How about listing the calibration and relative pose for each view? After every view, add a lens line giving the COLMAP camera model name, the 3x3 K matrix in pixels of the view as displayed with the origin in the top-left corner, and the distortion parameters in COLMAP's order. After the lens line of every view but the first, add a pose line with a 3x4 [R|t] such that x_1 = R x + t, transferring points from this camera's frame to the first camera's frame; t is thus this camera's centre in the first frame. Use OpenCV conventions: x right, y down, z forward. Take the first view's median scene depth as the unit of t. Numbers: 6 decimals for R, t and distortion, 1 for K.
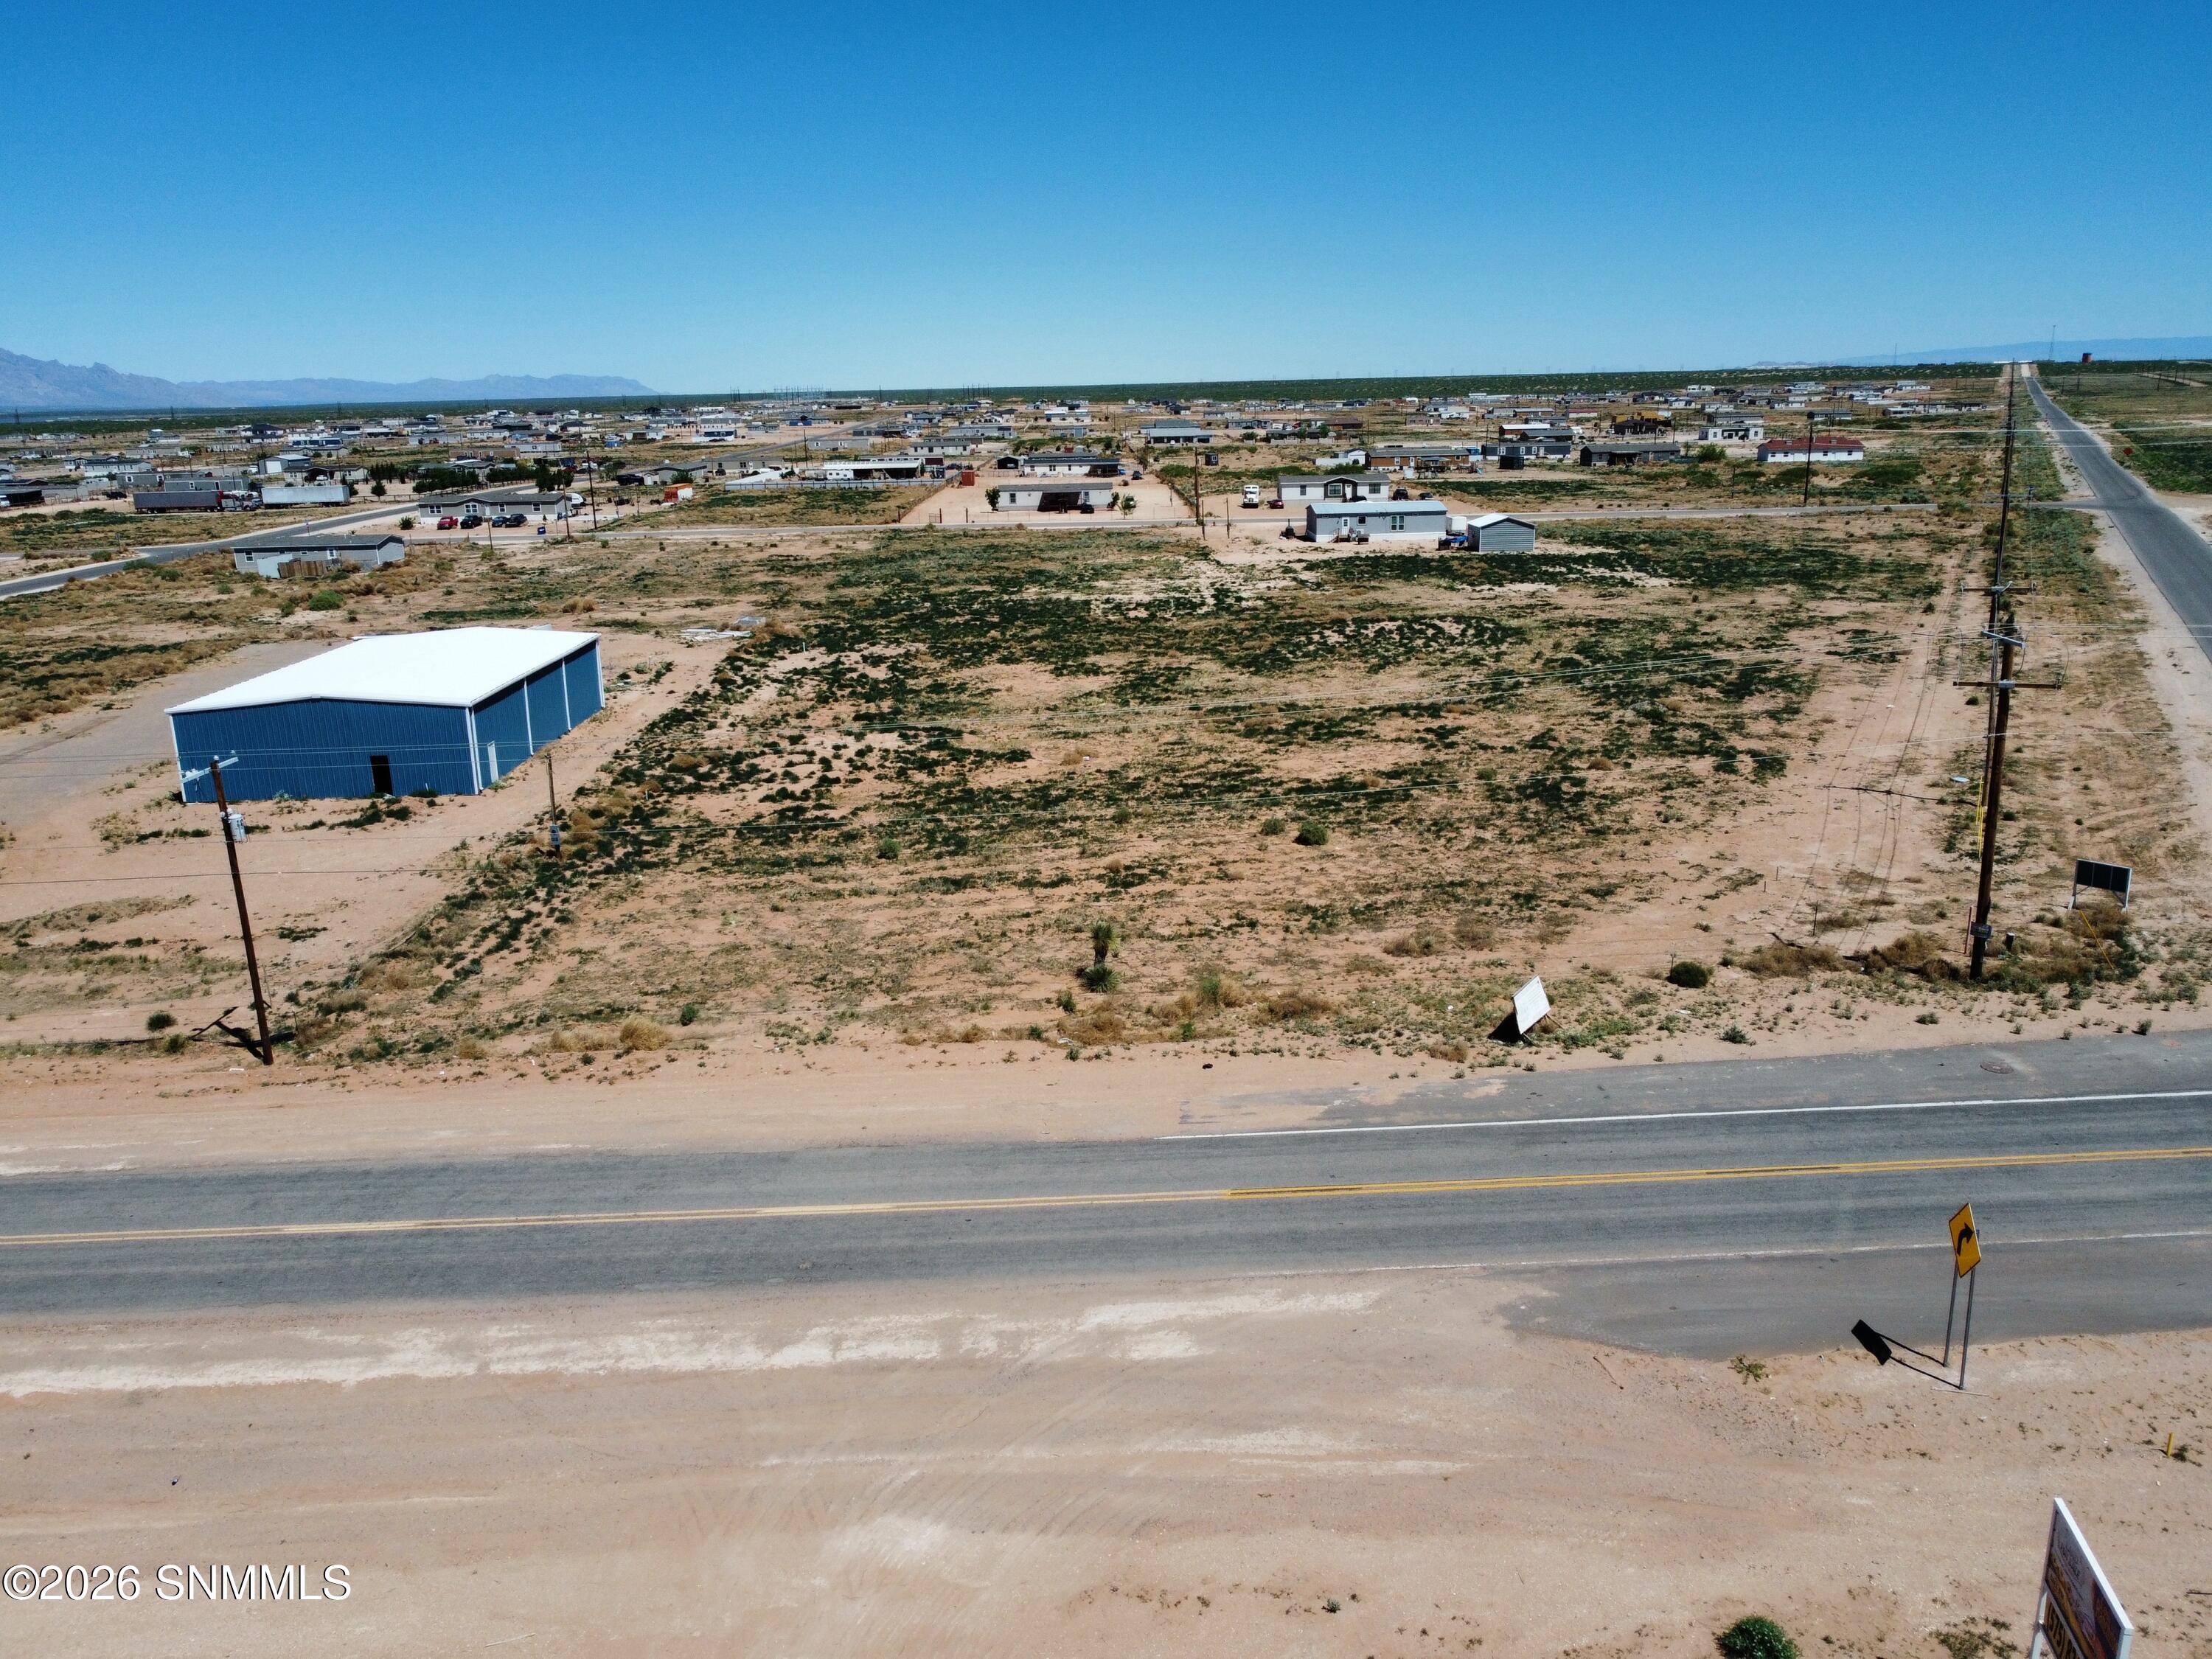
lens RADIAL K [[1677.3, 0, 1099.6], [0, 1677.3, 829.8], [0, 0, 1]] dist [0.001517, -0.000872]
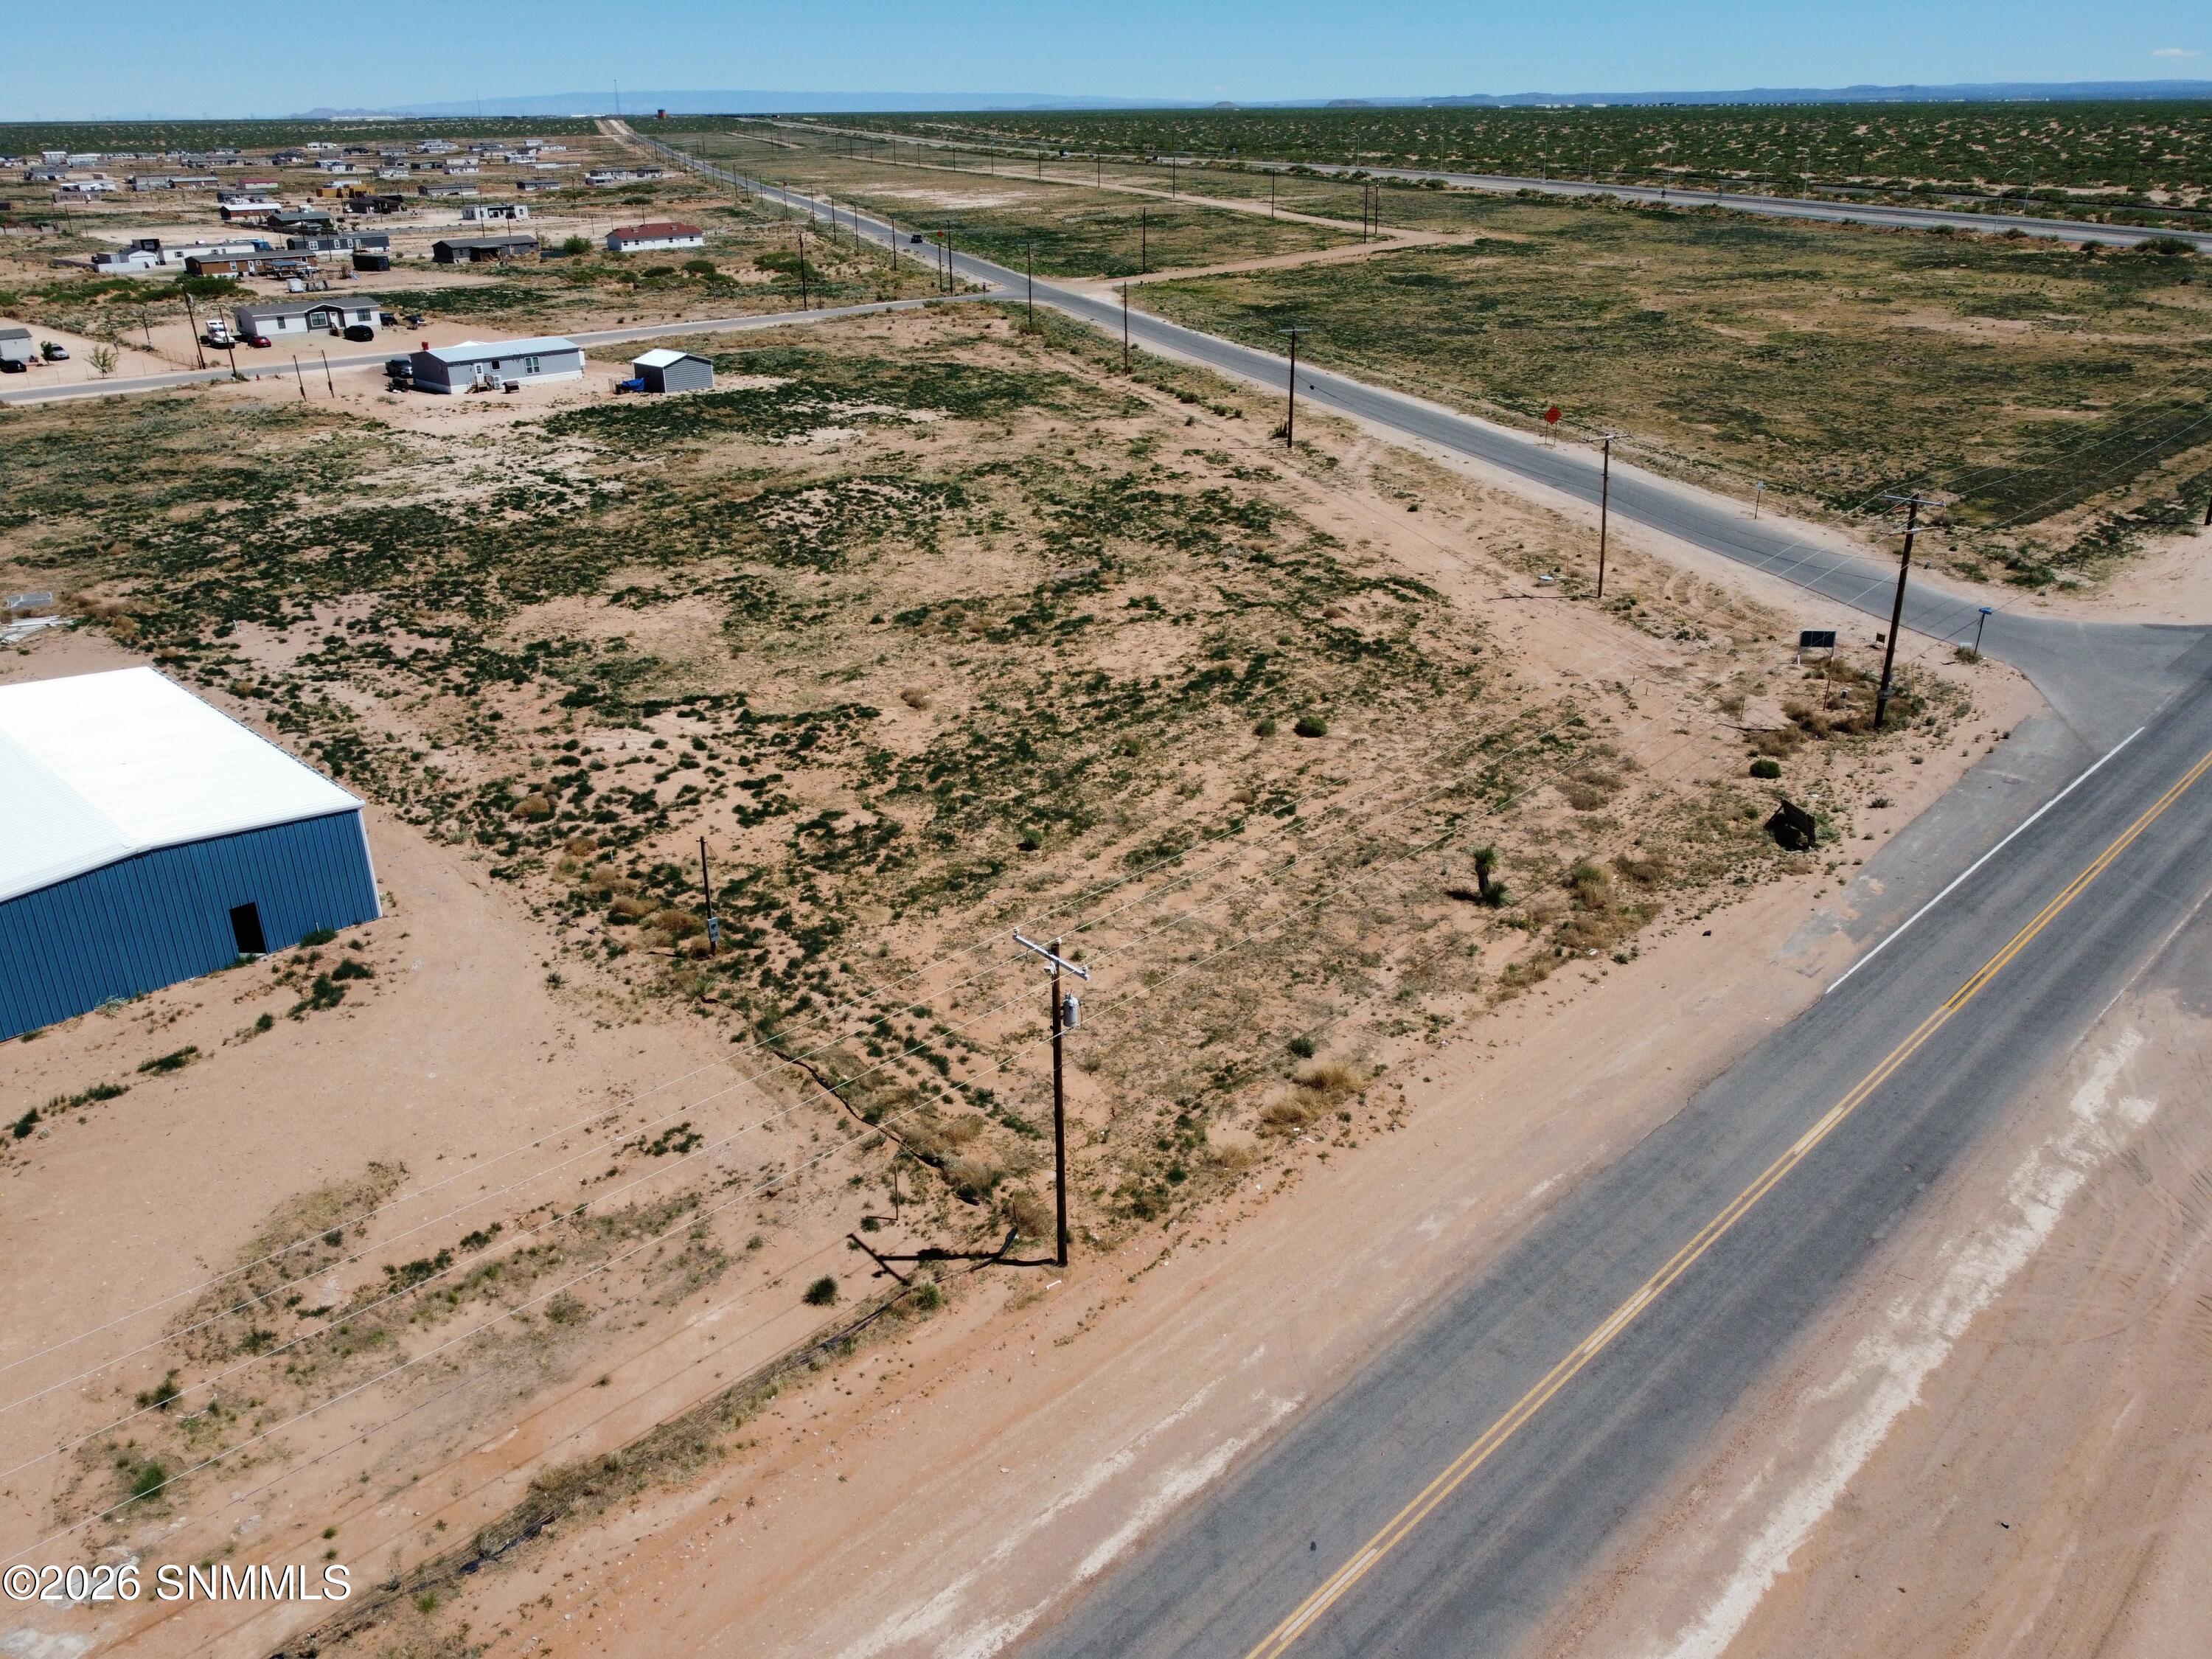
lens RADIAL K [[1677.3, 0, 1097.2], [0, 1677.3, 824.4], [0, 0, 1]] dist [0.001517, -0.000872]
pose [[0.718611, -0.260304, 0.644857, -0.821944], [0.173535, 0.965089, 0.196187, -0.204992], [-0.673412, -0.029077, 0.738695, 0.301327]]
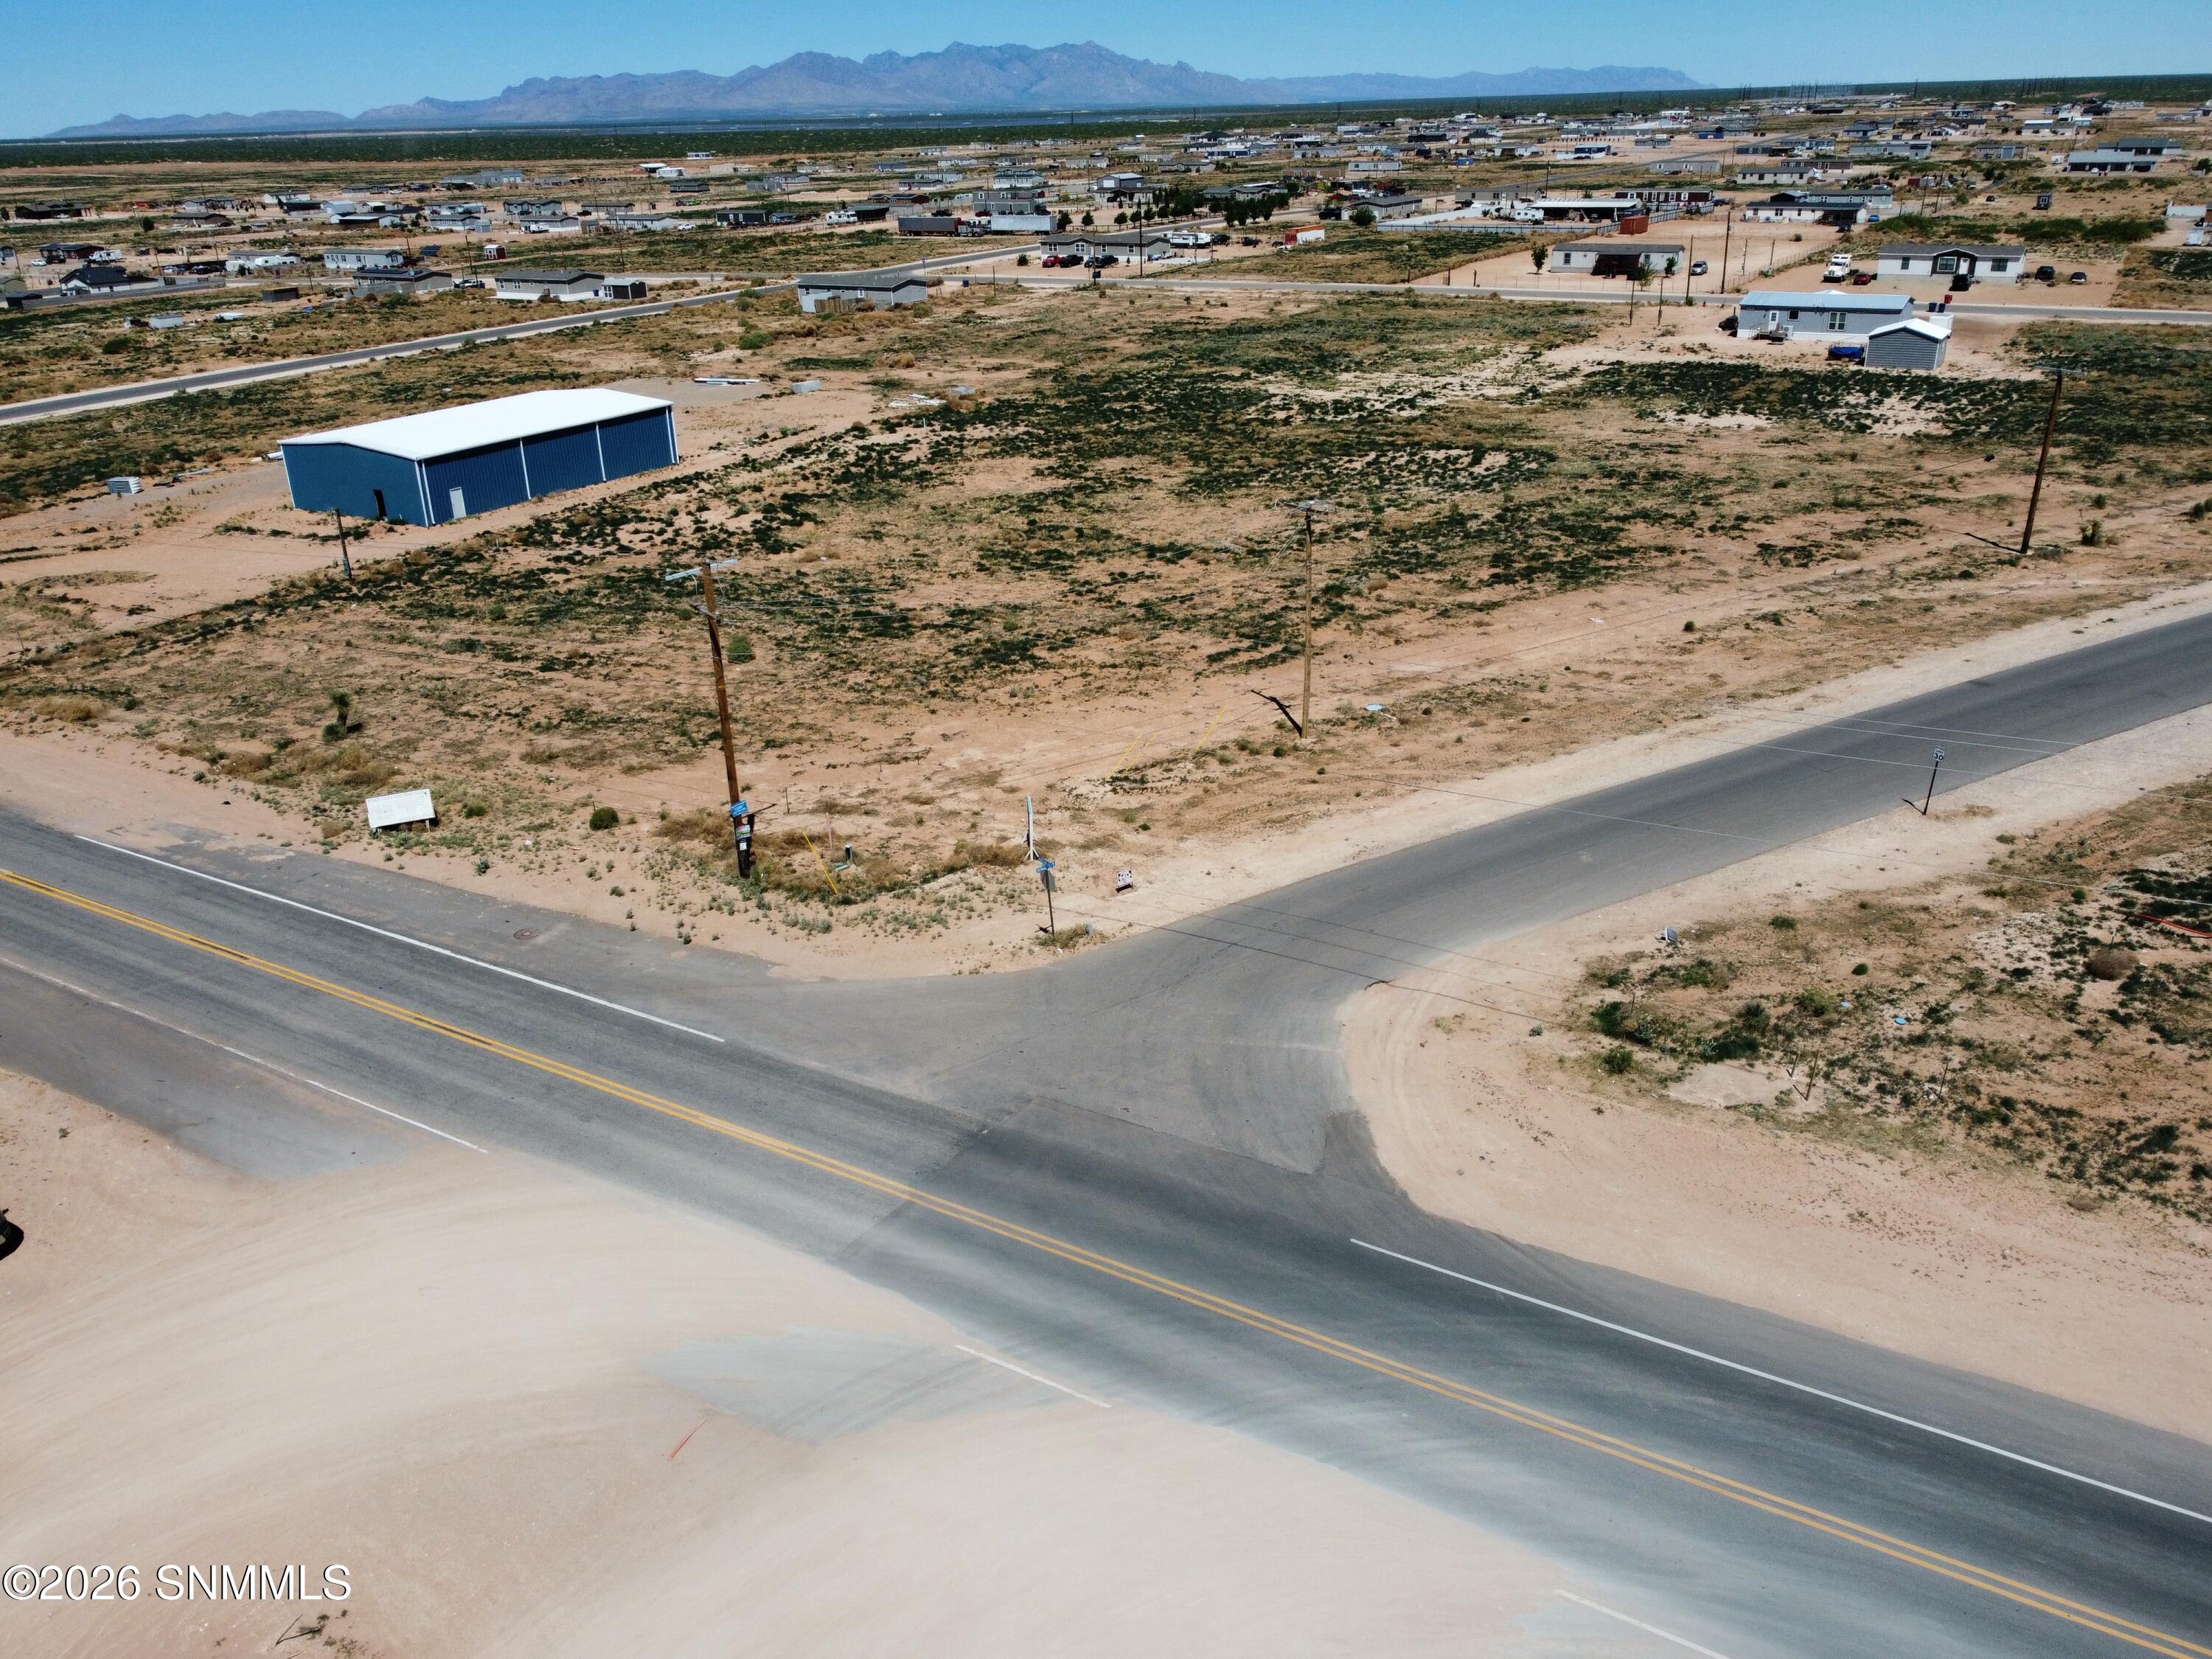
lens RADIAL K [[1677.3, 0, 1098.7], [0, 1677.3, 837.7], [0, 0, 1]] dist [0.001517, -0.000872]
pose [[0.842523, 0.213605, -0.494497, 1.063622], [-0.128567, 0.971225, 0.200483, -0.156607], [0.523092, -0.105335, 0.845742, 0.160952]]
